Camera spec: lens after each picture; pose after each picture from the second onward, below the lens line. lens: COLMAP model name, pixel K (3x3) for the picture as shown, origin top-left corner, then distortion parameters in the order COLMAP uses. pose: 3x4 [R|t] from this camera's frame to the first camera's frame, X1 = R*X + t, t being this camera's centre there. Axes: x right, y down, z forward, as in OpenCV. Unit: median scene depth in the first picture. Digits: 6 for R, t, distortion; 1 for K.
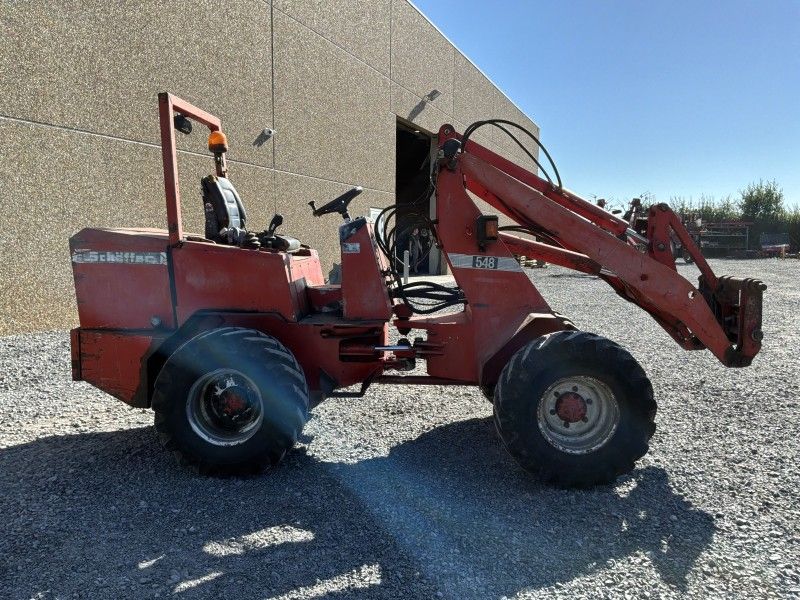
lens RADIAL K [[652.7, 0, 395.9], [0, 652.7, 299.8], [0, 0, 1]] dist [0.101142, -0.179596]
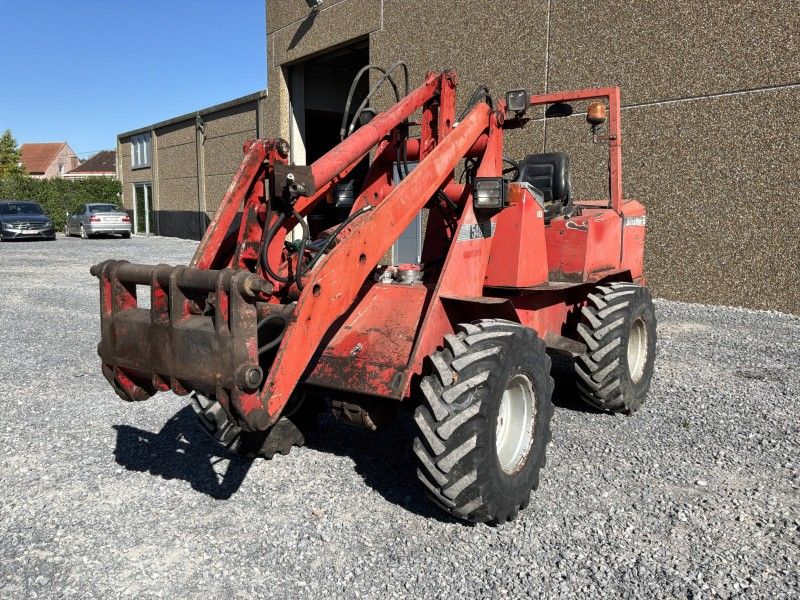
lens RADIAL K [[656.4, 0, 400.0], [0, 656.4, 300.0], [0, 0, 1]] dist [0.051592, -0.092309]
pose [[-0.486595, 0.107846, -0.866945, 0.937077], [-0.083760, 0.982021, 0.169174, -0.120306], [0.869603, 0.154935, -0.468814, 1.477705]]
